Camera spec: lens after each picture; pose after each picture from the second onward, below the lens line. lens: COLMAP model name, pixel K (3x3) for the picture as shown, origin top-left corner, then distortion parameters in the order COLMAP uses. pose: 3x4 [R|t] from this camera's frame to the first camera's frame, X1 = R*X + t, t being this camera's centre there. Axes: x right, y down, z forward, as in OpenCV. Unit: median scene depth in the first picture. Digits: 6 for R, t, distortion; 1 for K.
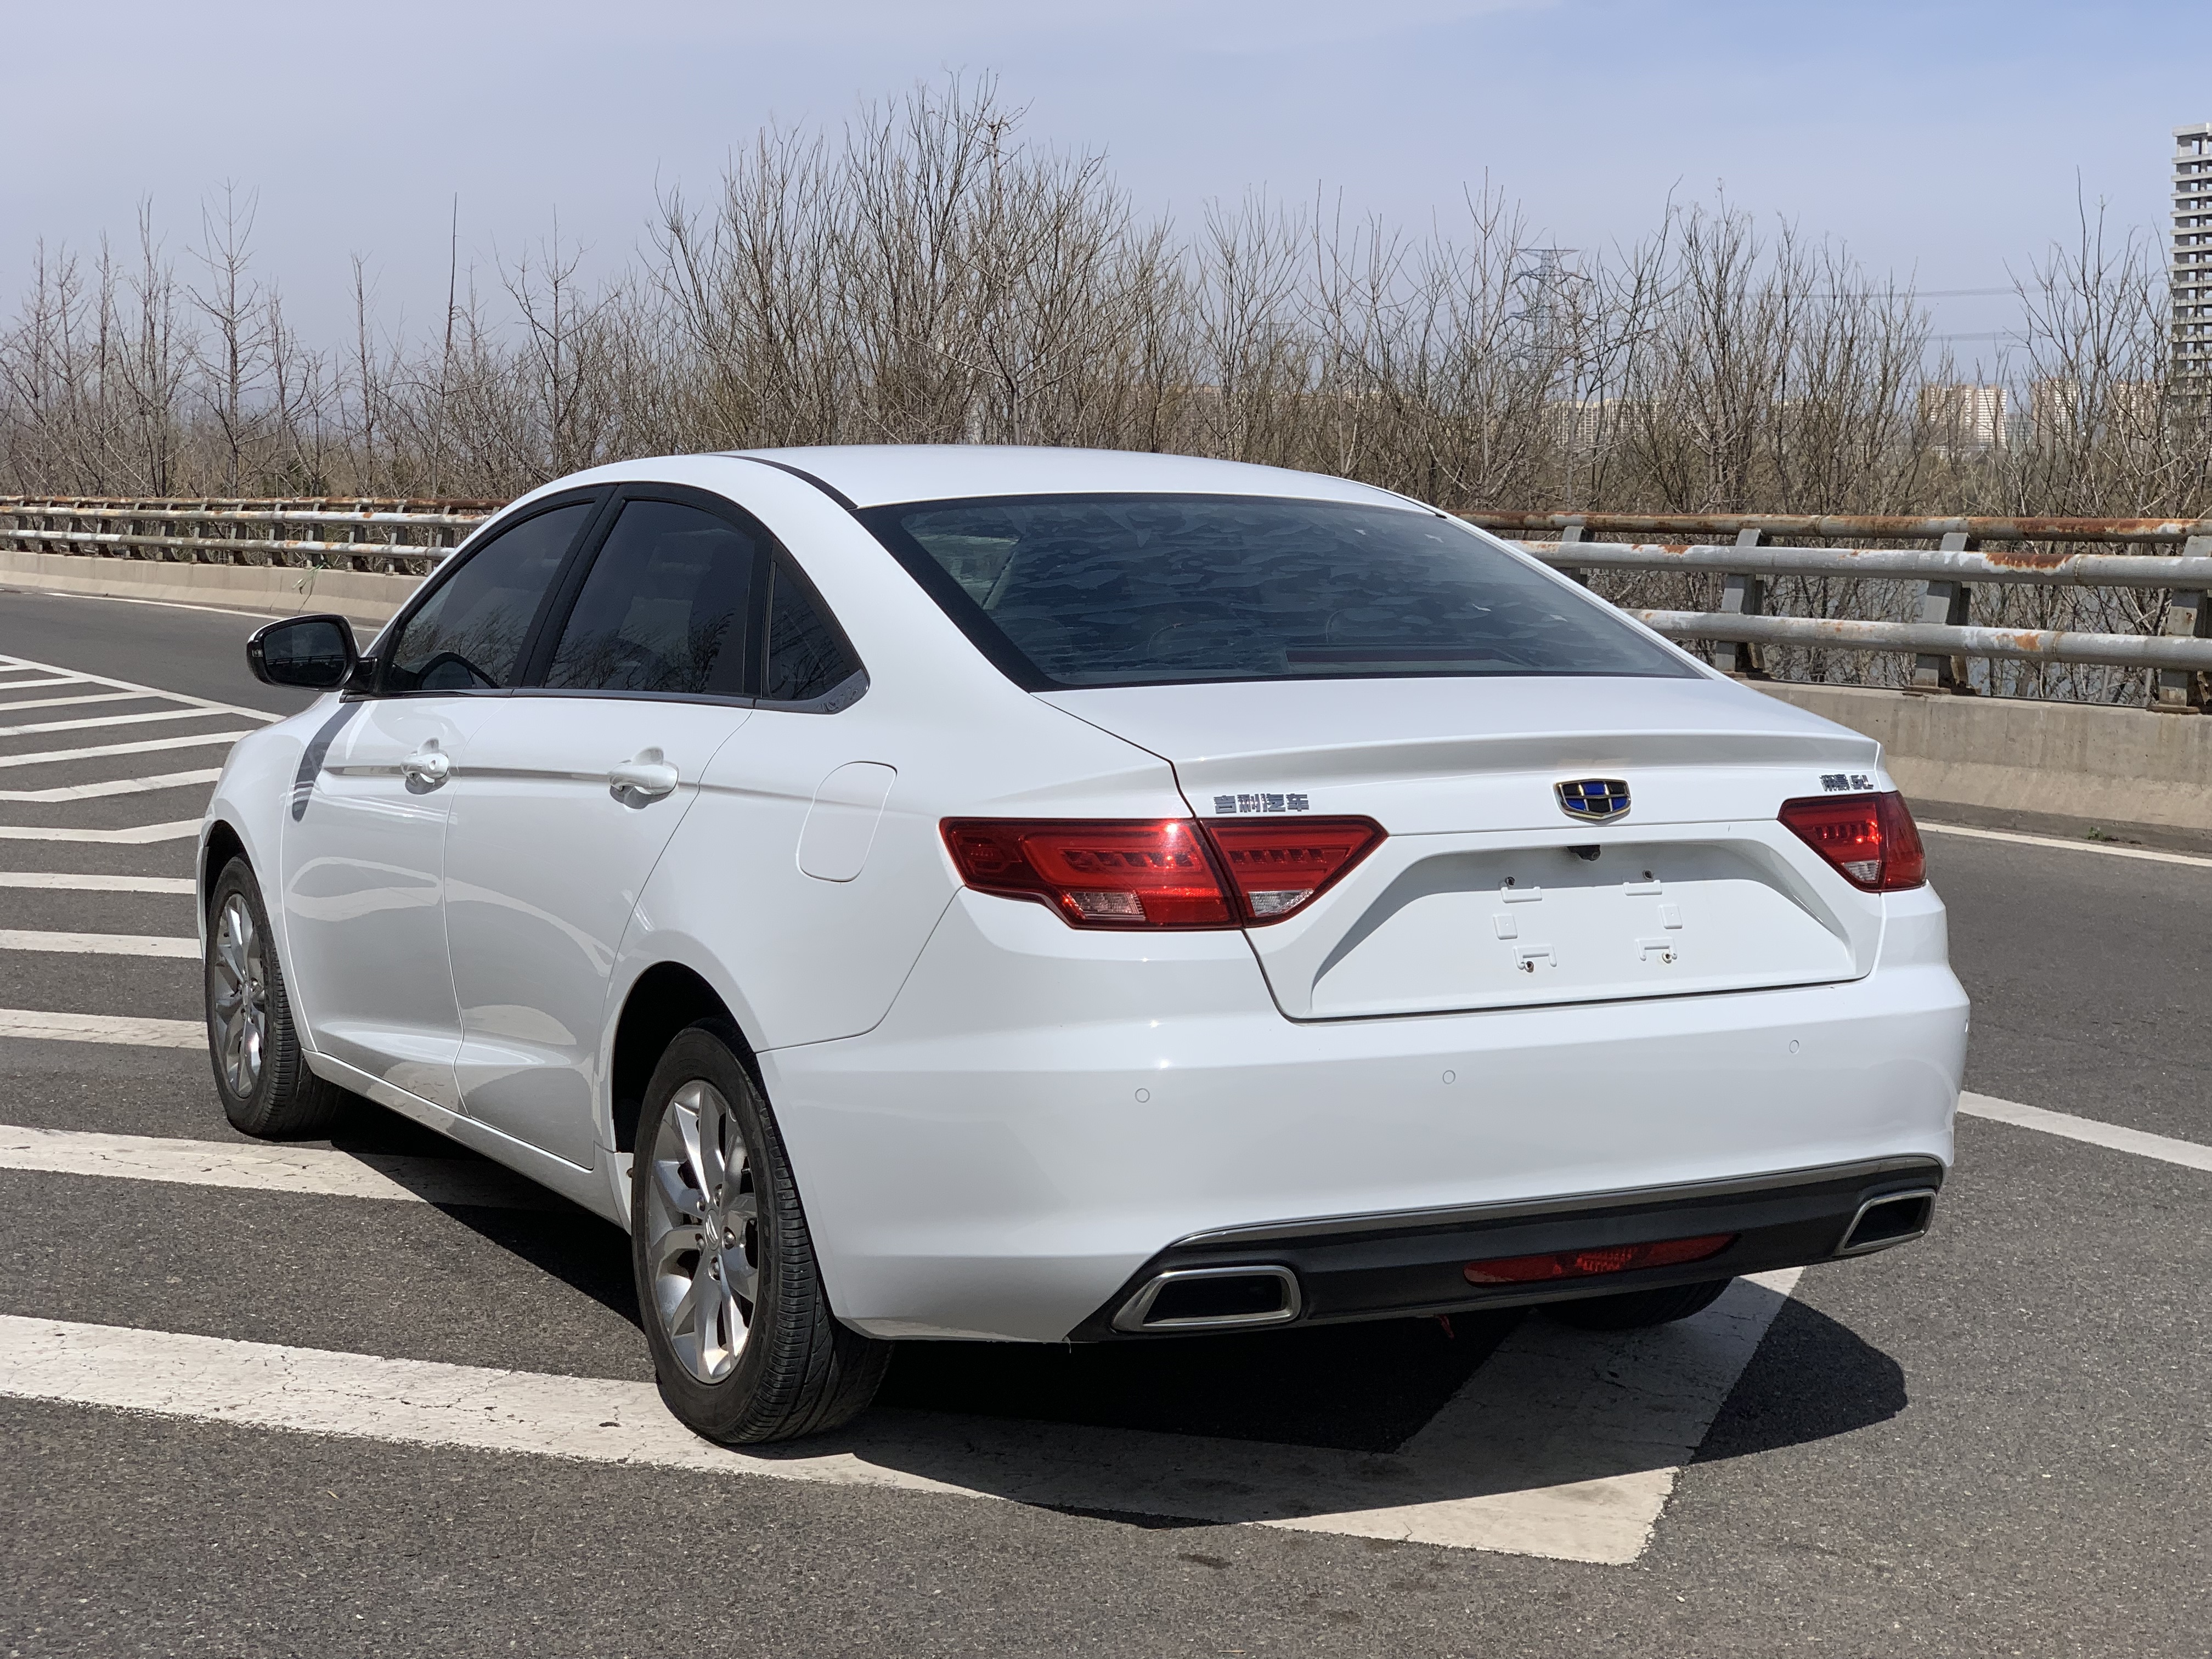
lens RADIAL K [[3269.4, 0, 1106.0], [0, 3269.4, 829.5], [0, 0, 1]] dist [0.079193, -0.130497]
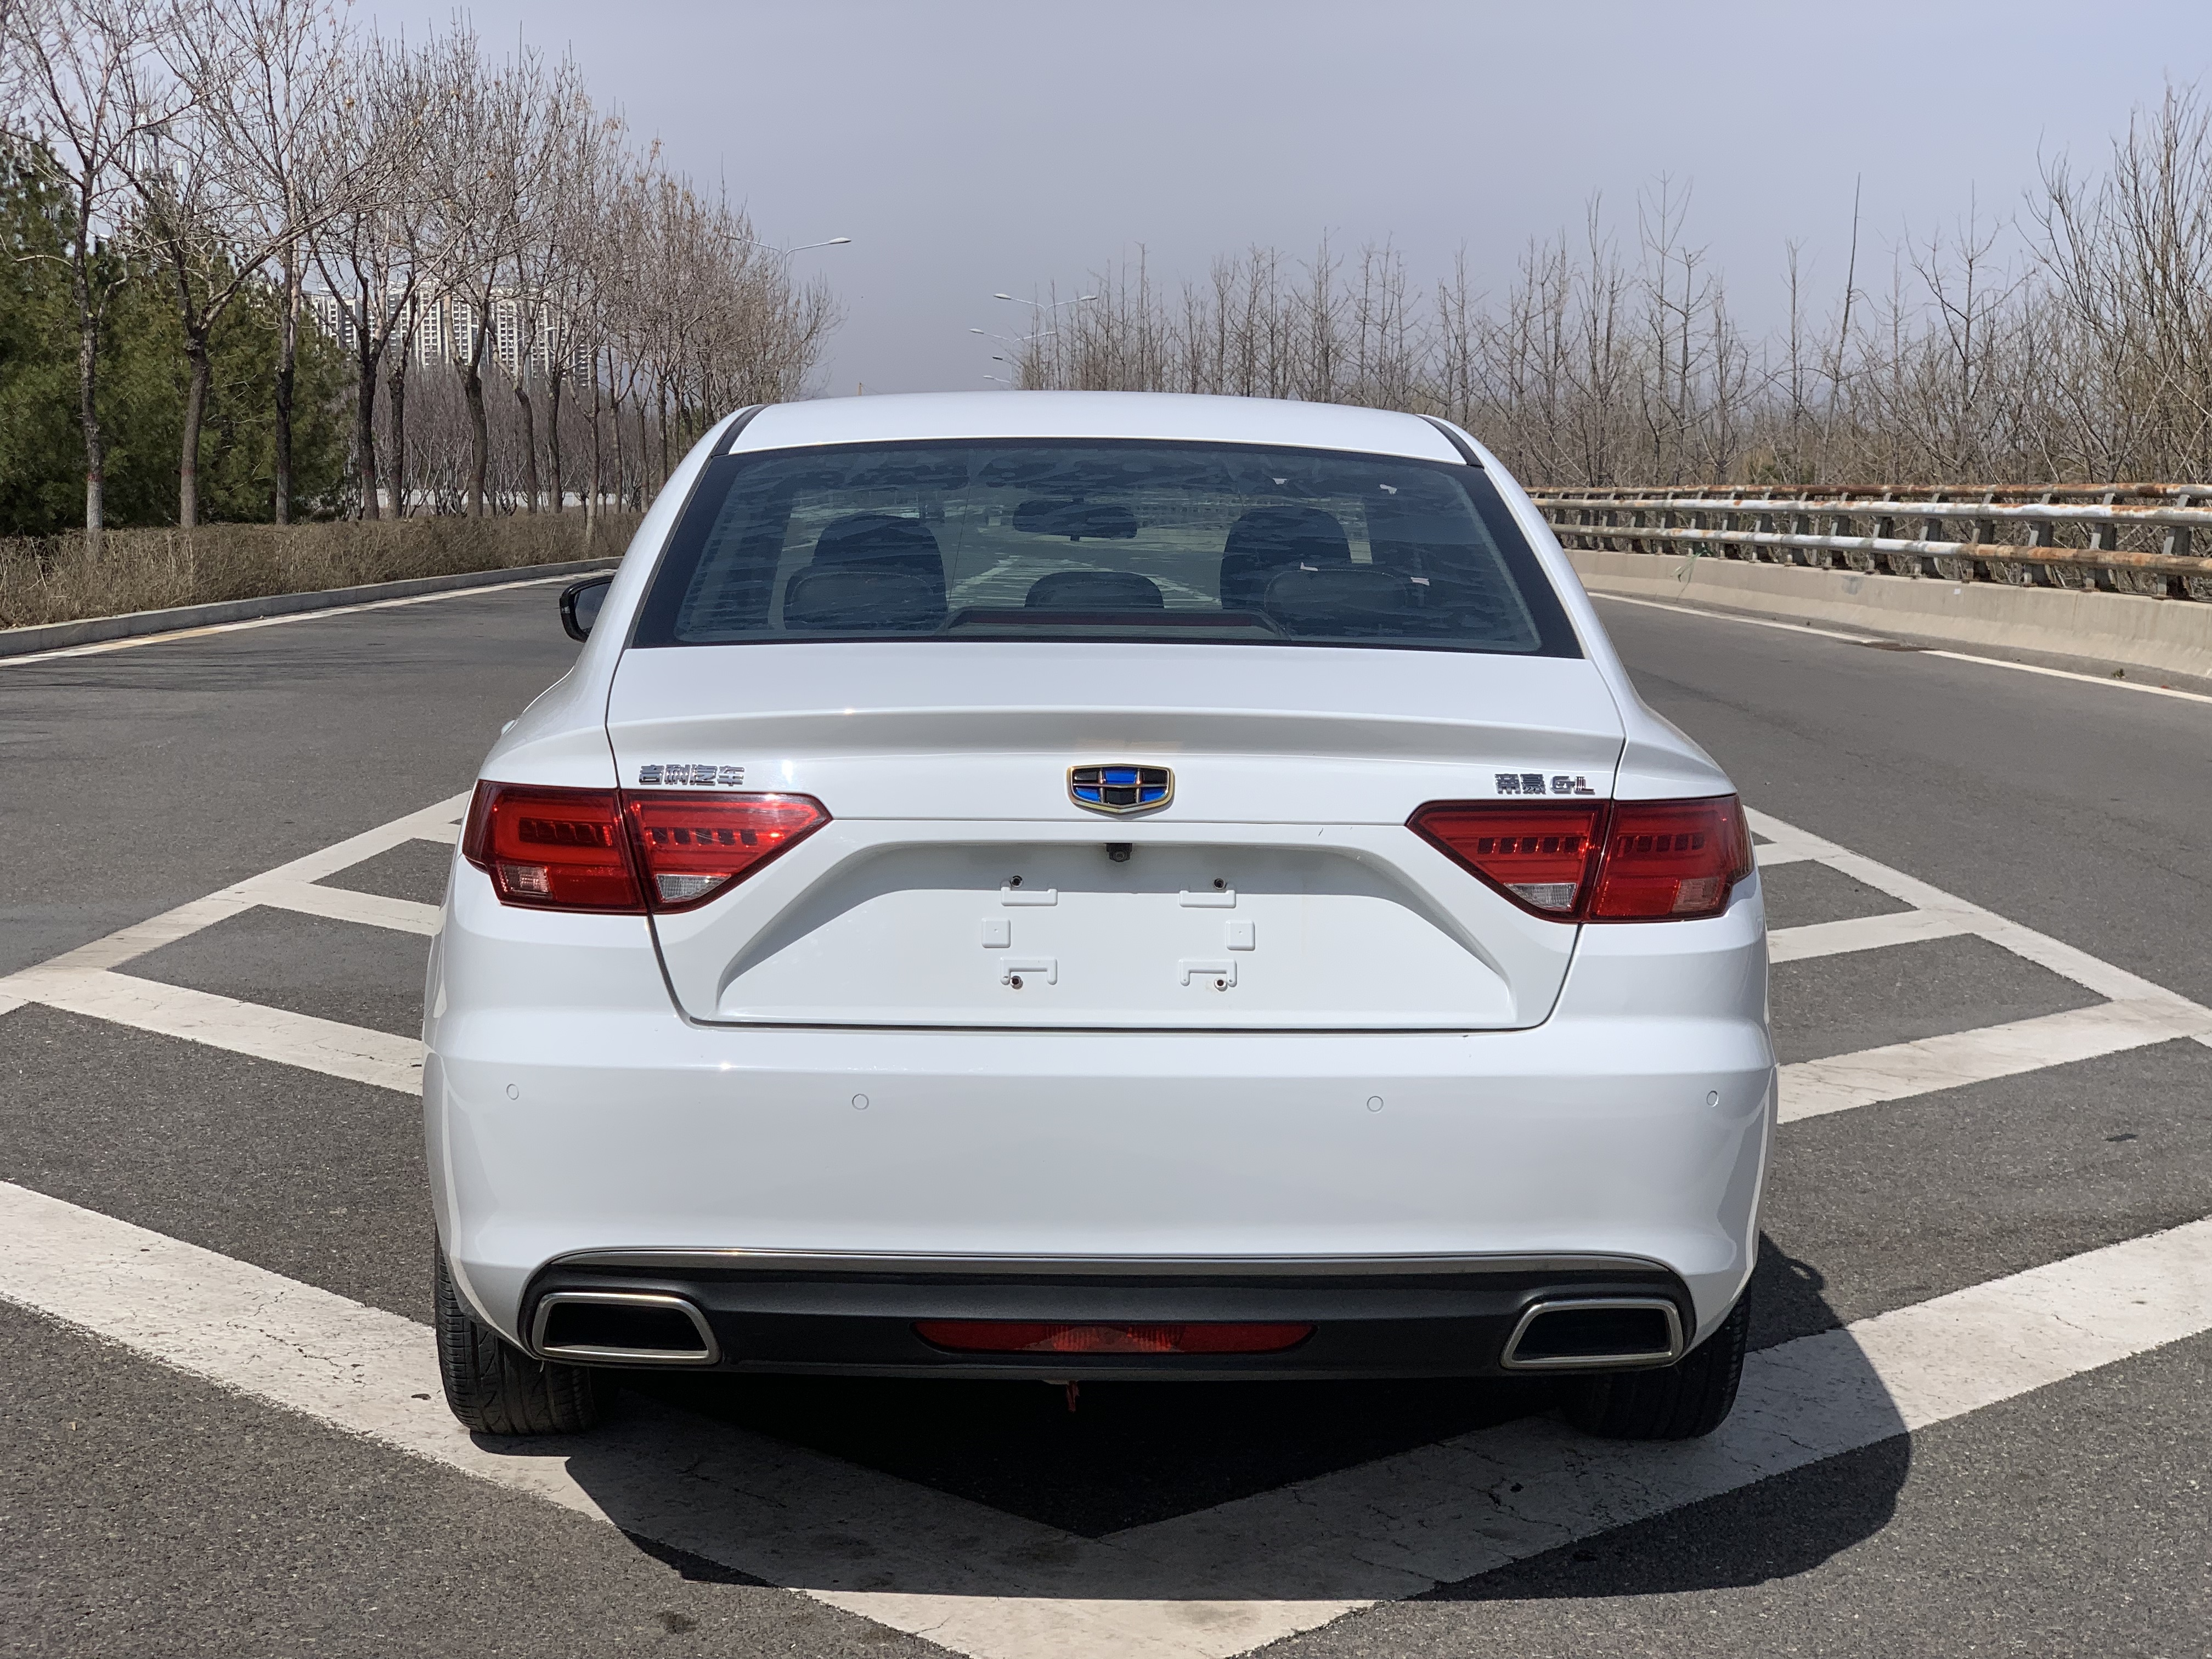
lens RADIAL K [[3269.4, 0, 1106.0], [0, 3269.4, 829.5], [0, 0, 1]] dist [0.079193, -0.130497]
pose [[0.887121, 0.045656, -0.459273, 0.521409], [-0.044753, 0.998915, 0.012858, -0.009243], [0.459362, 0.009147, 0.888202, 0.249295]]
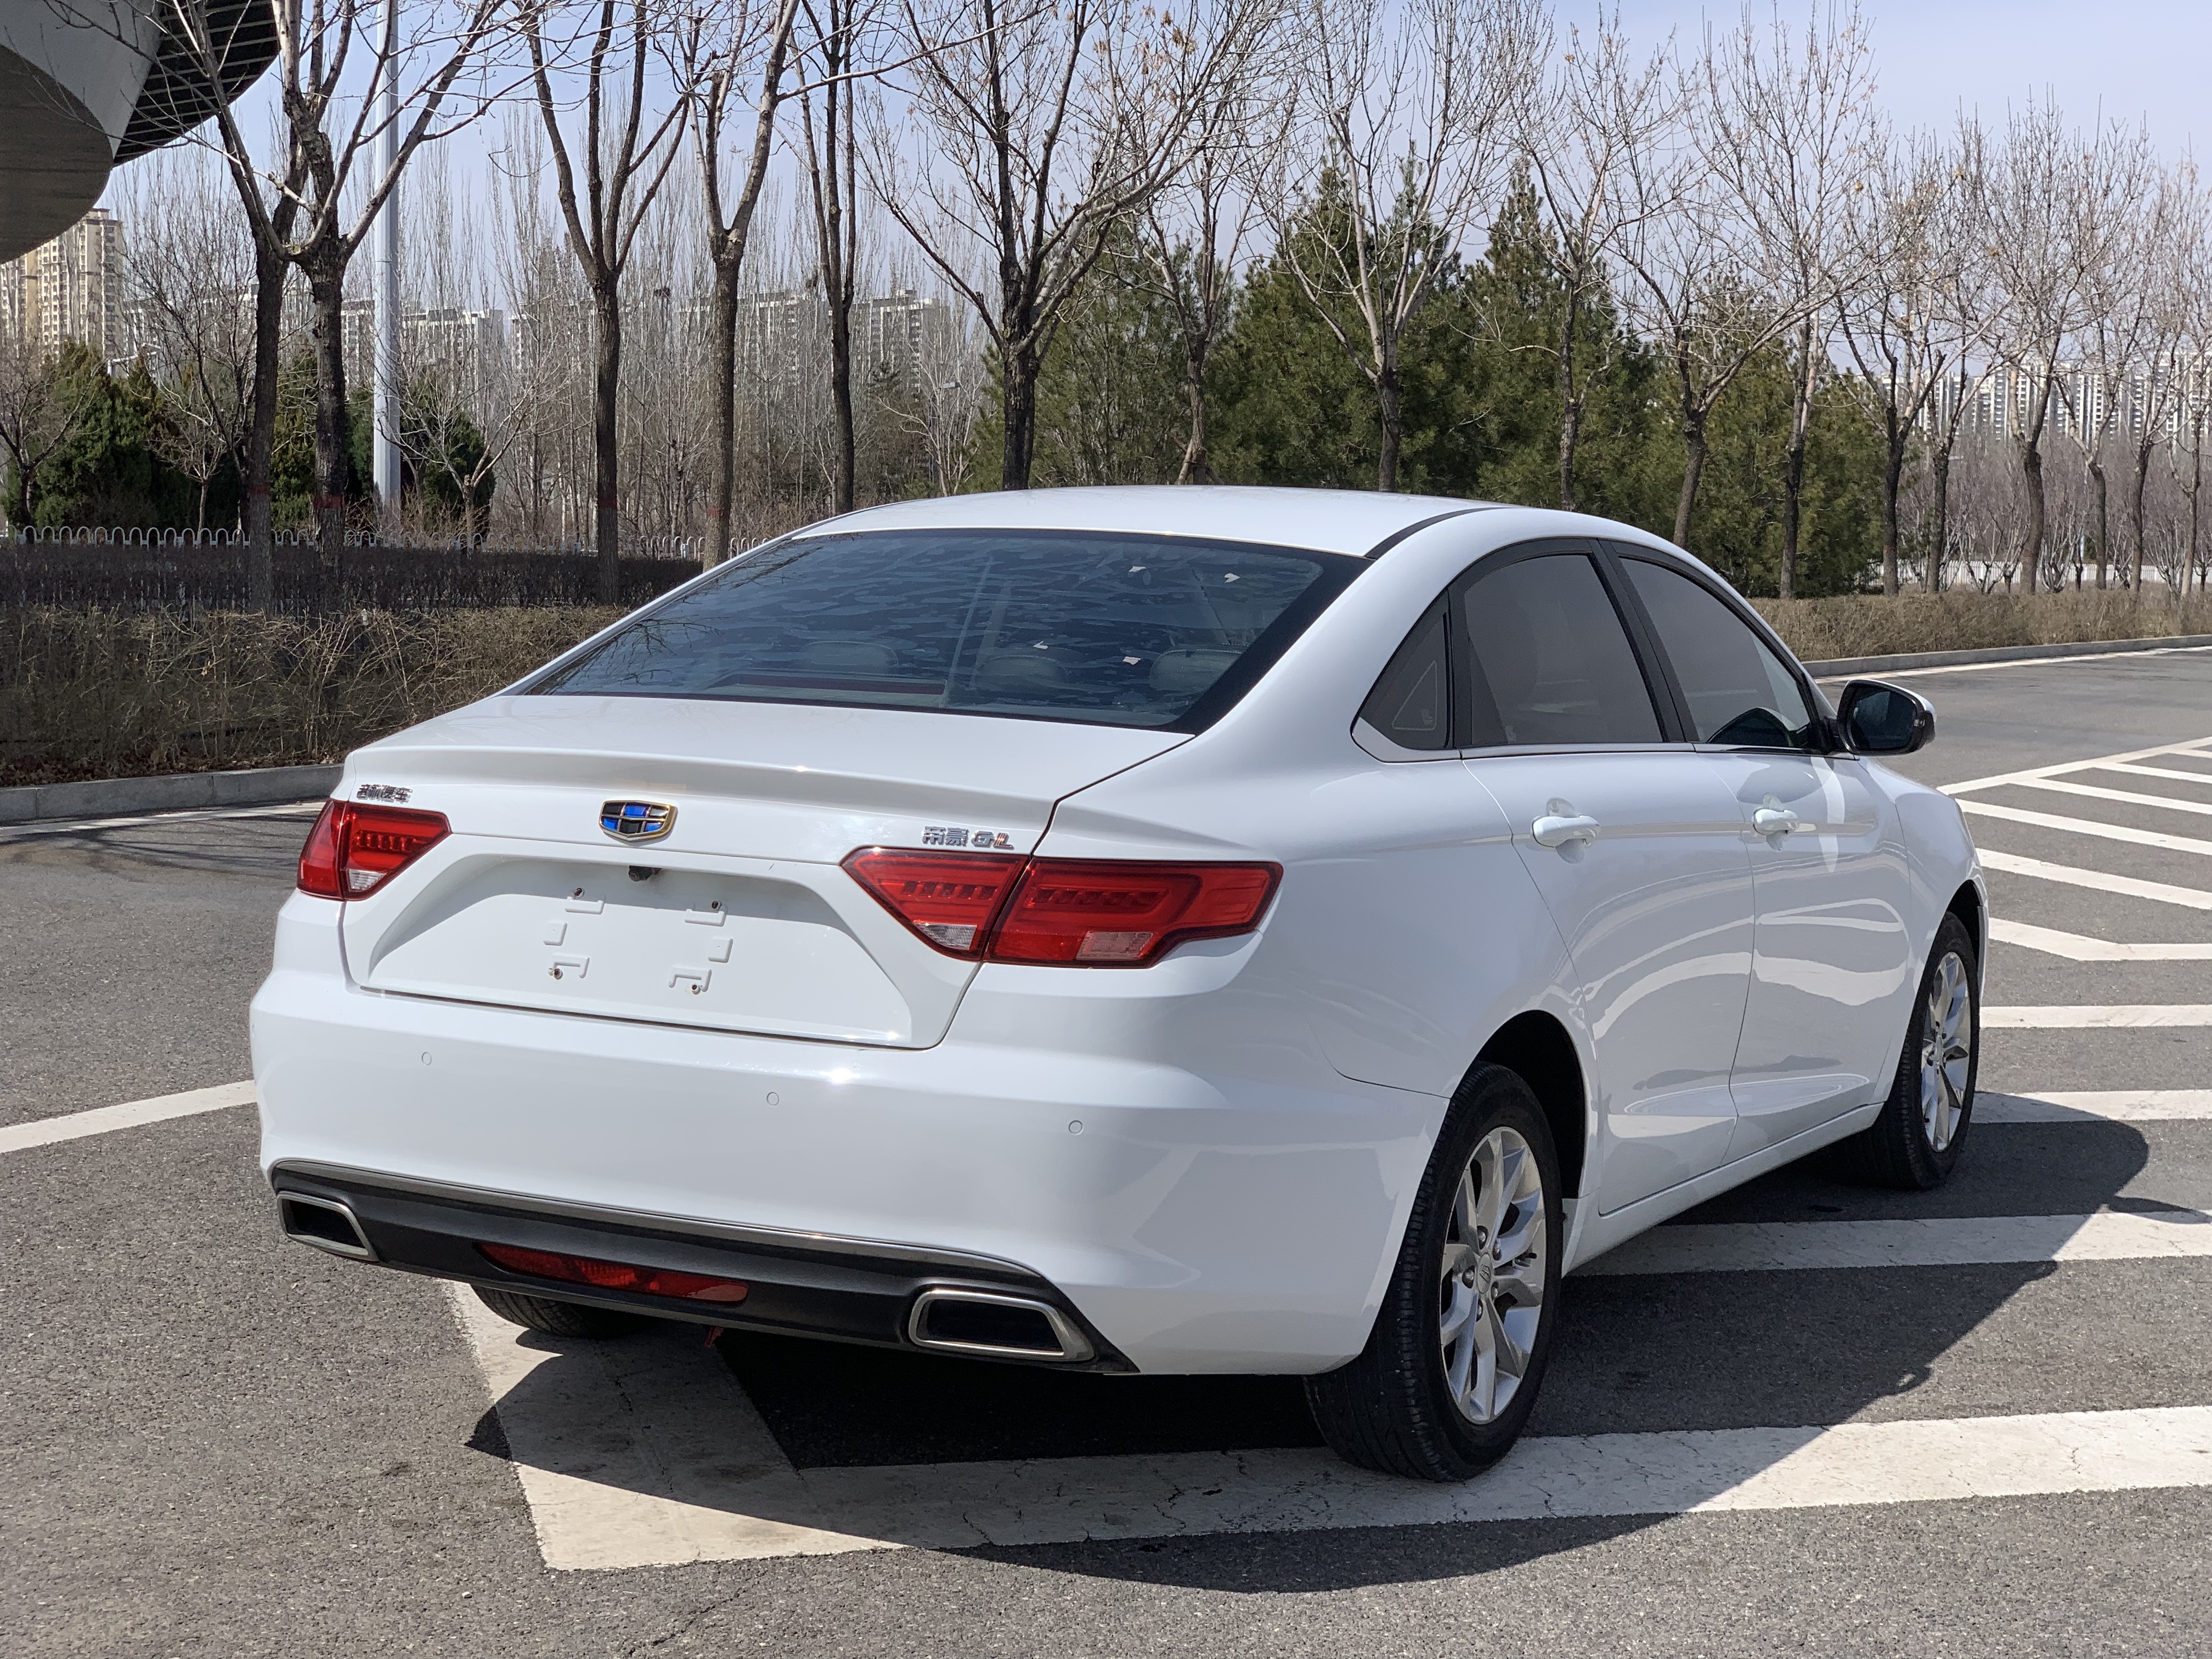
lens RADIAL K [[3269.4, 0, 1106.0], [0, 3269.4, 829.5], [0, 0, 1]] dist [0.079193, -0.130497]
pose [[0.536622, 0.076513, -0.840347, 1.062281], [-0.096982, 0.994874, 0.028653, -0.048984], [0.838231, 0.066122, 0.541291, 0.561369]]
